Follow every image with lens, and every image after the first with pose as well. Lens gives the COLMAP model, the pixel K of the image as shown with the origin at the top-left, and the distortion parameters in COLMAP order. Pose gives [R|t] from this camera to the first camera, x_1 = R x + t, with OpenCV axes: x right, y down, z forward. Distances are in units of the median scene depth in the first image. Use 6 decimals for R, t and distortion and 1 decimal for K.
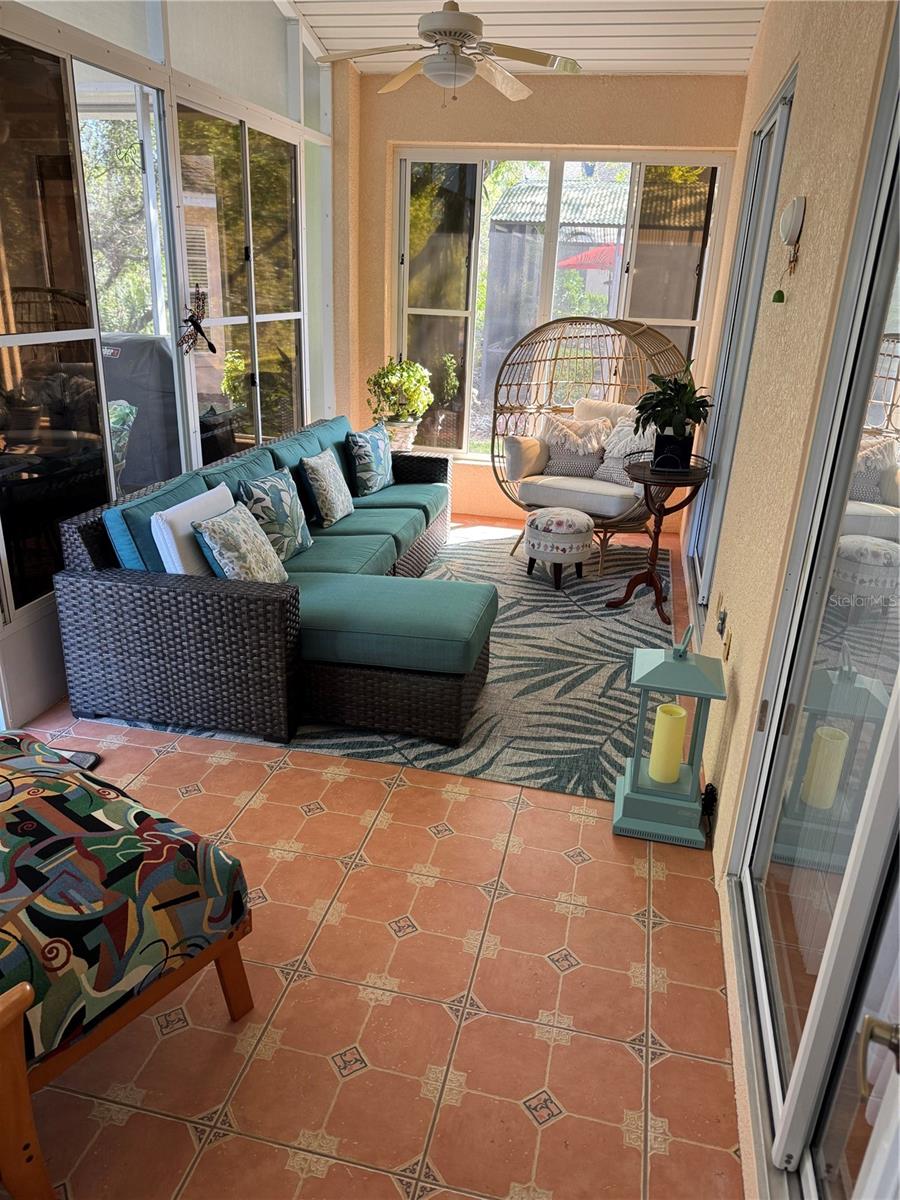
lens RADIAL K [[841.6, 0, 449.5], [0, 841.6, 603.3], [0, 0, 1]] dist [0.059812, 0.000507]
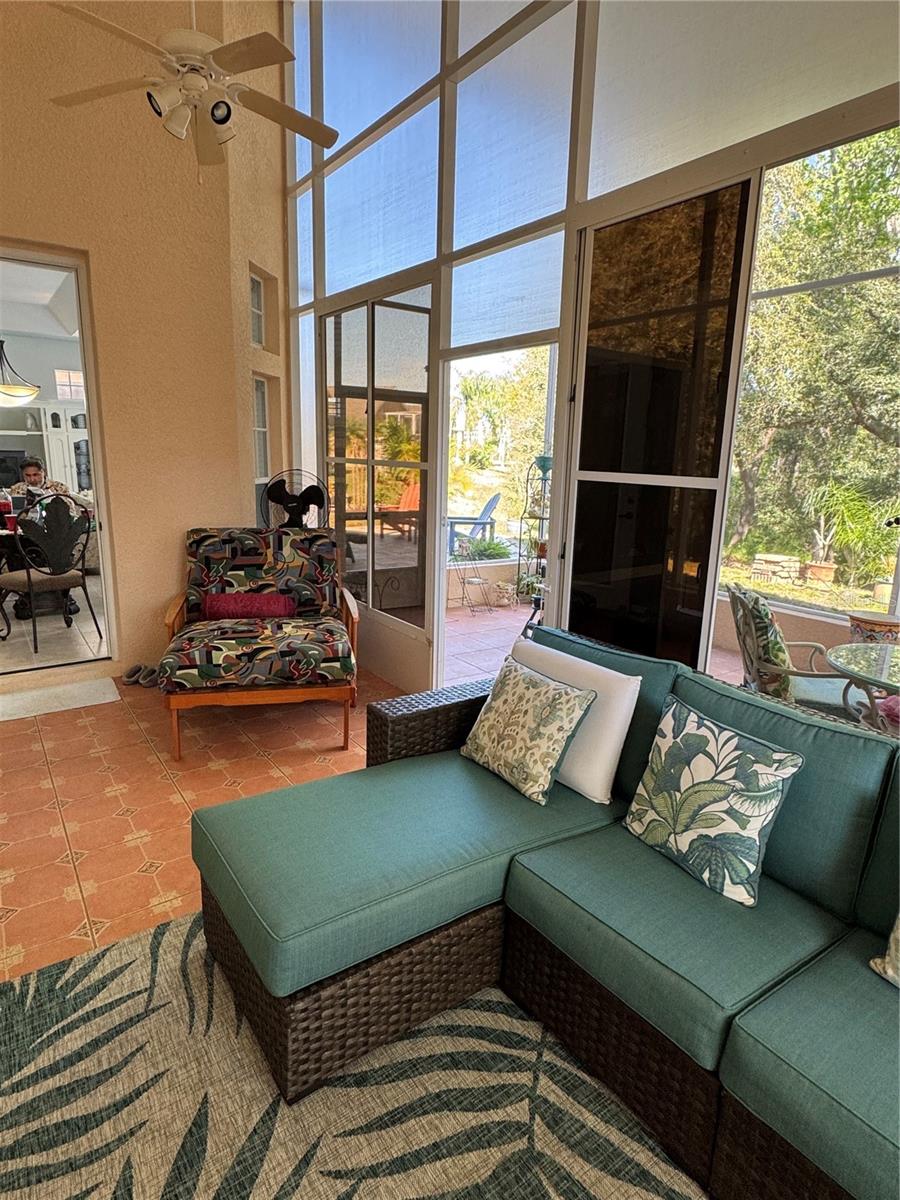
lens RADIAL K [[670.7, 0, 447.1], [0, 670.7, 599.8], [0, 0, 1]] dist [0.002067, -0.000668]
pose [[-0.666558, 0.100377, -0.738664, 0.285381], [-0.318823, 0.857306, 0.404201, -0.420817], [0.673834, 0.504927, -0.539442, 1.300383]]
